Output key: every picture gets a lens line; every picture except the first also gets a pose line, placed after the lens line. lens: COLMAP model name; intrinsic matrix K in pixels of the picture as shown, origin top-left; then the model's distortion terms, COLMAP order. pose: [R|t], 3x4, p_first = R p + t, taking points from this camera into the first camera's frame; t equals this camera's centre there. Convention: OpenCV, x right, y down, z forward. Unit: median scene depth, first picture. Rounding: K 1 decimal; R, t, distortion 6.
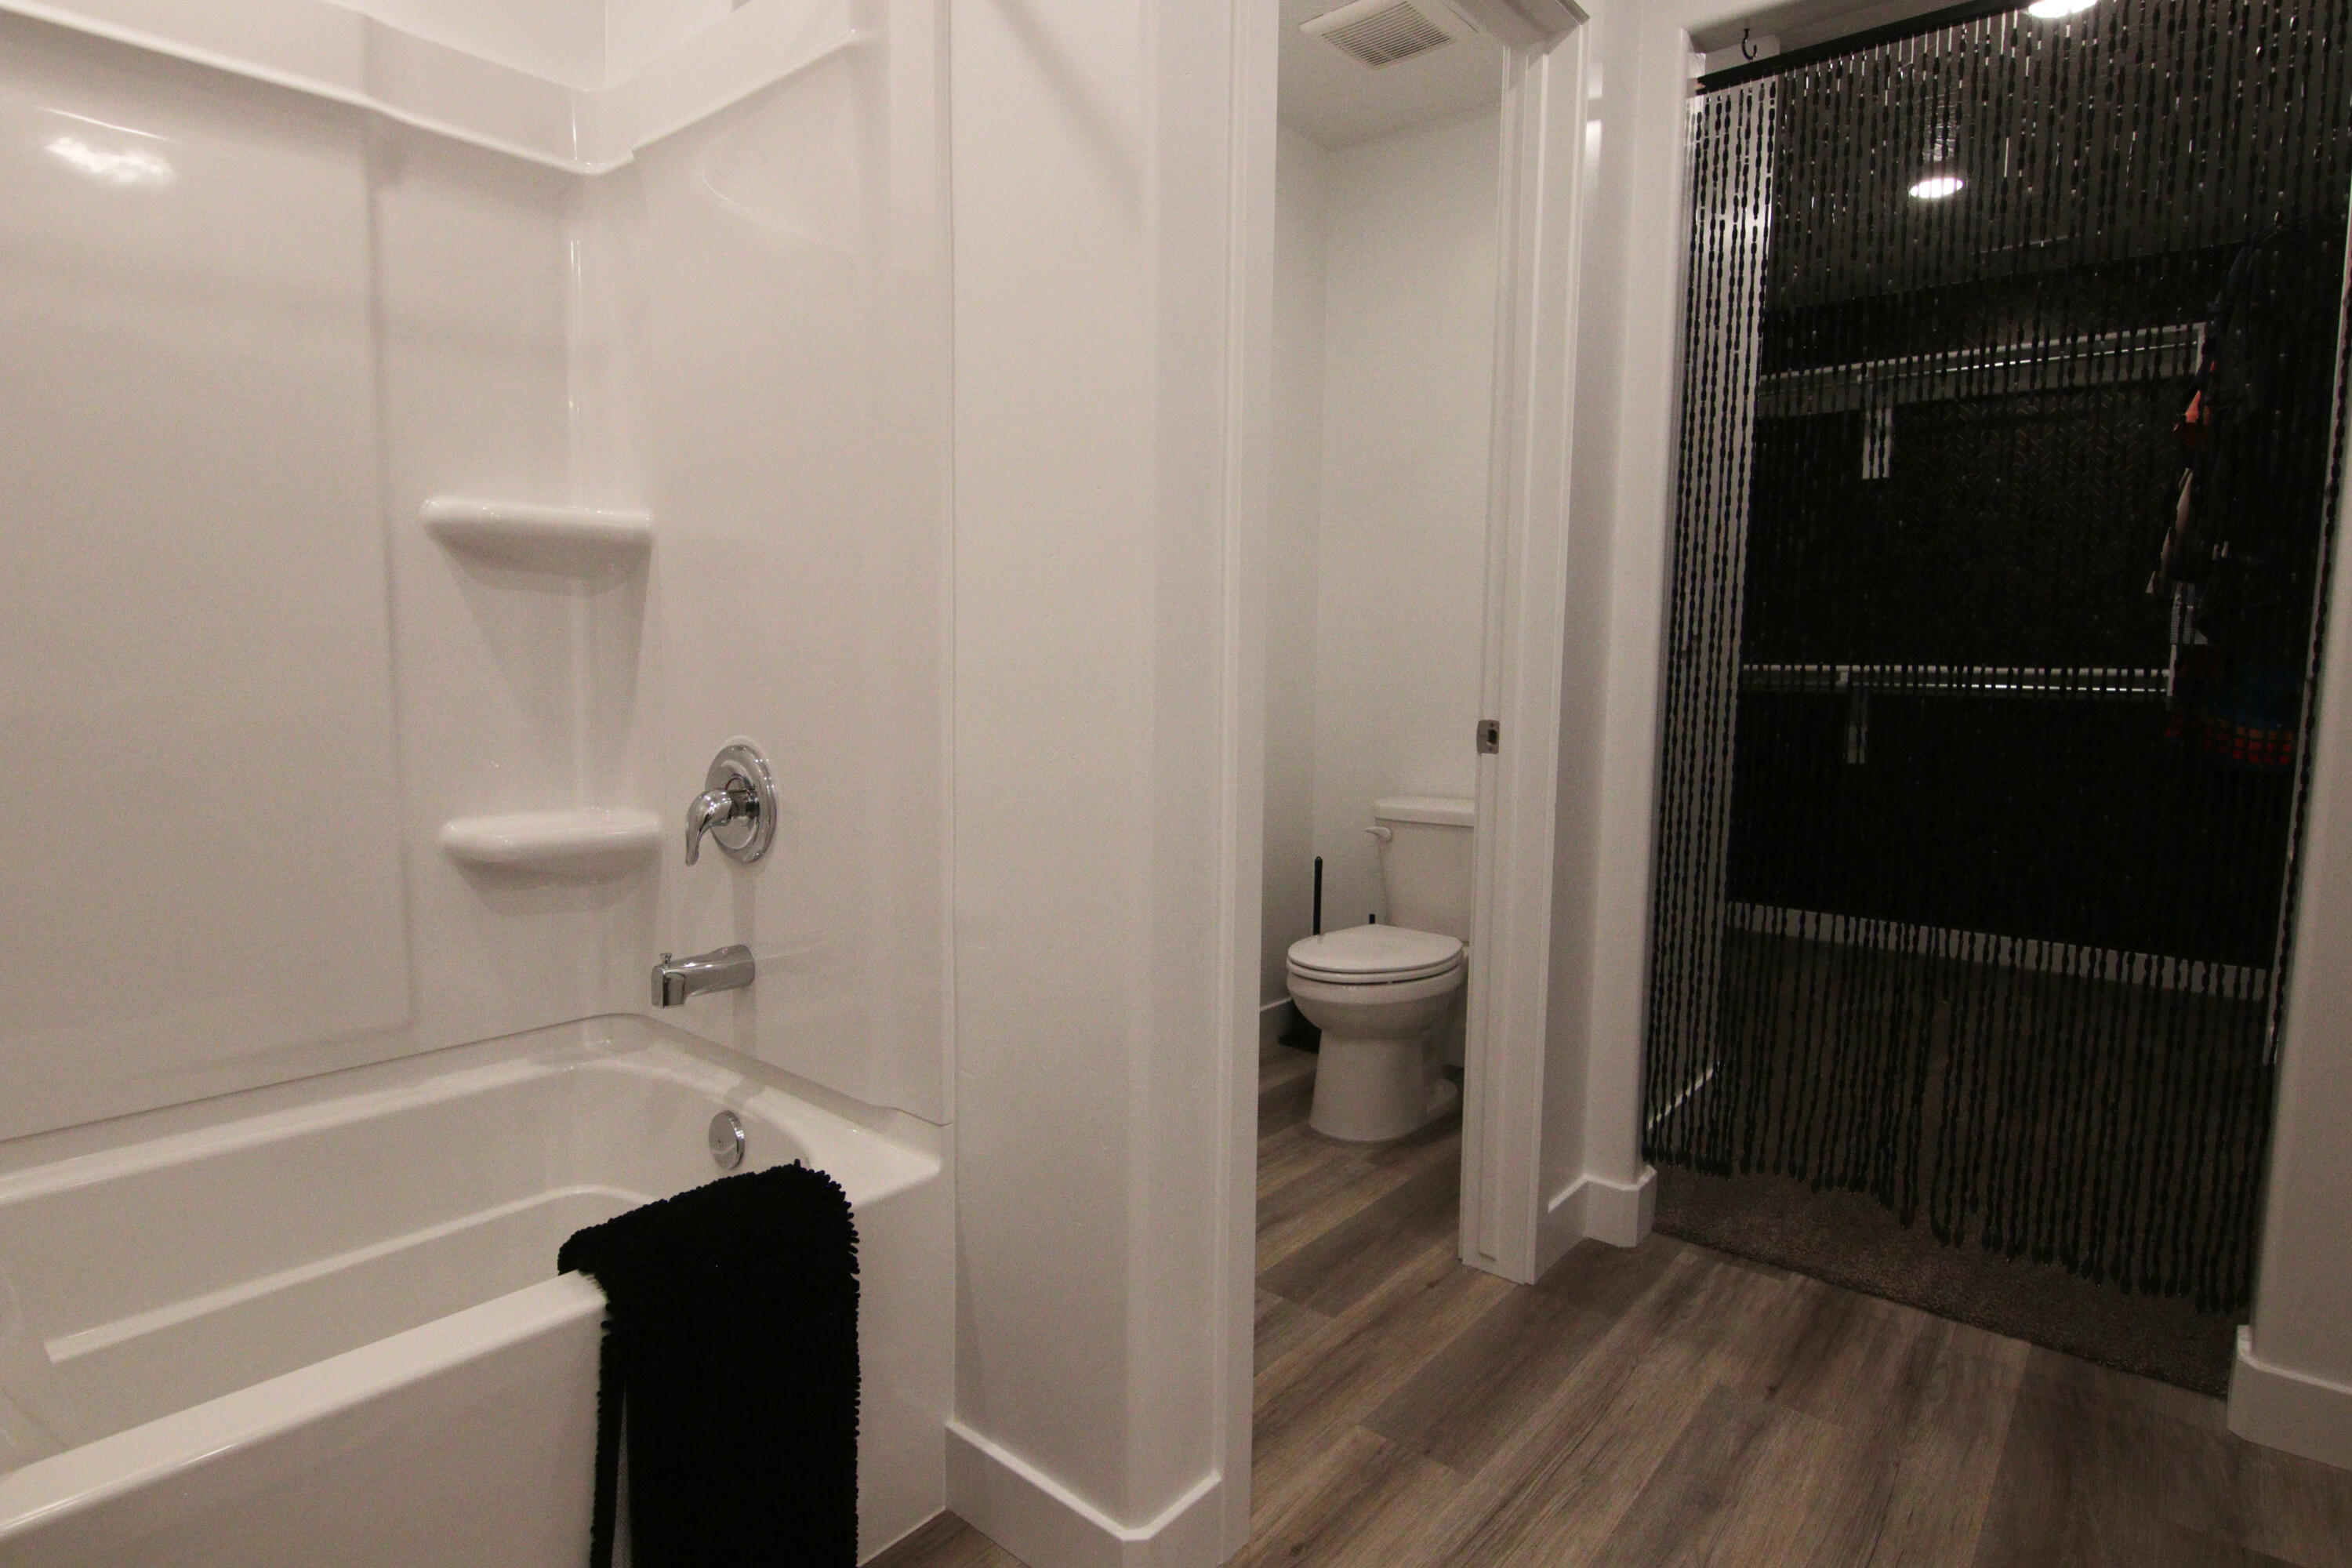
lens RADIAL K [[1217.2, 0, 1171.8], [0, 1217.2, 798.9], [0, 0, 1]] dist [0.002539, -0.013655]
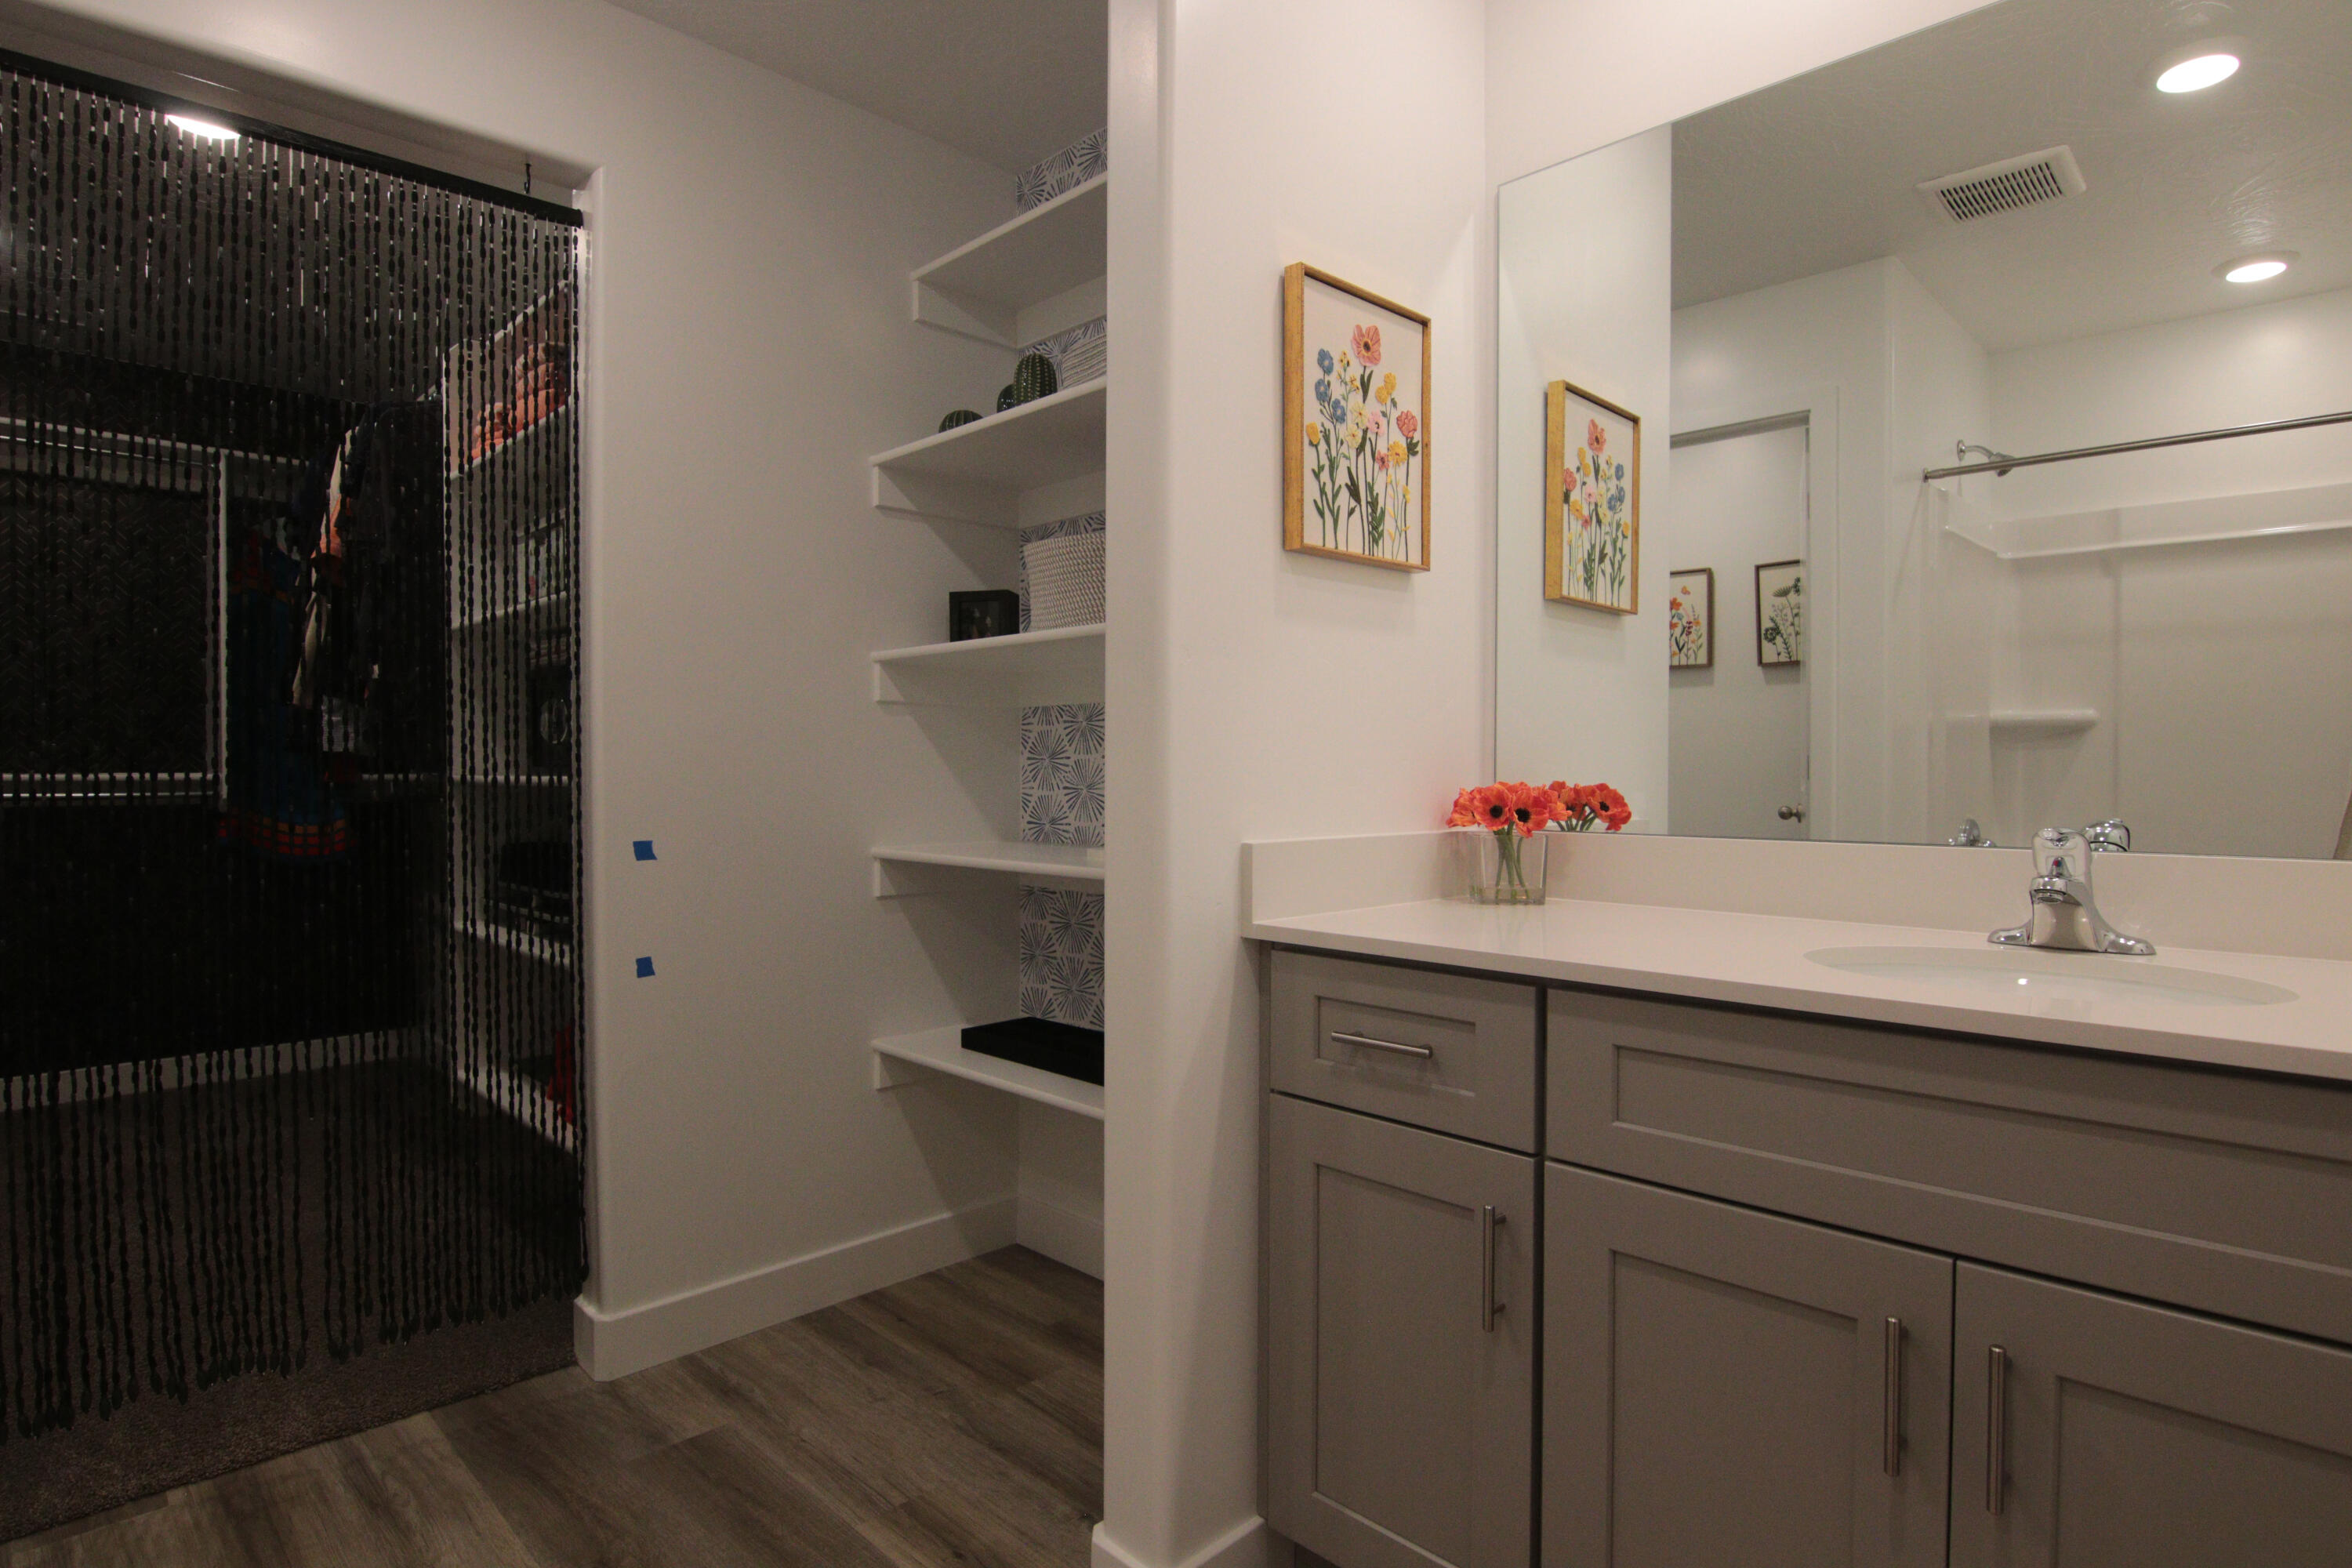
lens RADIAL K [[1216.4, 0, 1176.0], [0, 1216.4, 784.0], [0, 0, 1]] dist [-0.037704, 0.000440]
pose [[0.069004, -0.017212, 0.997468, -0.263054], [0.112616, 0.993595, 0.009354, -0.028833], [-0.991240, 0.111685, 0.070501, 0.218406]]
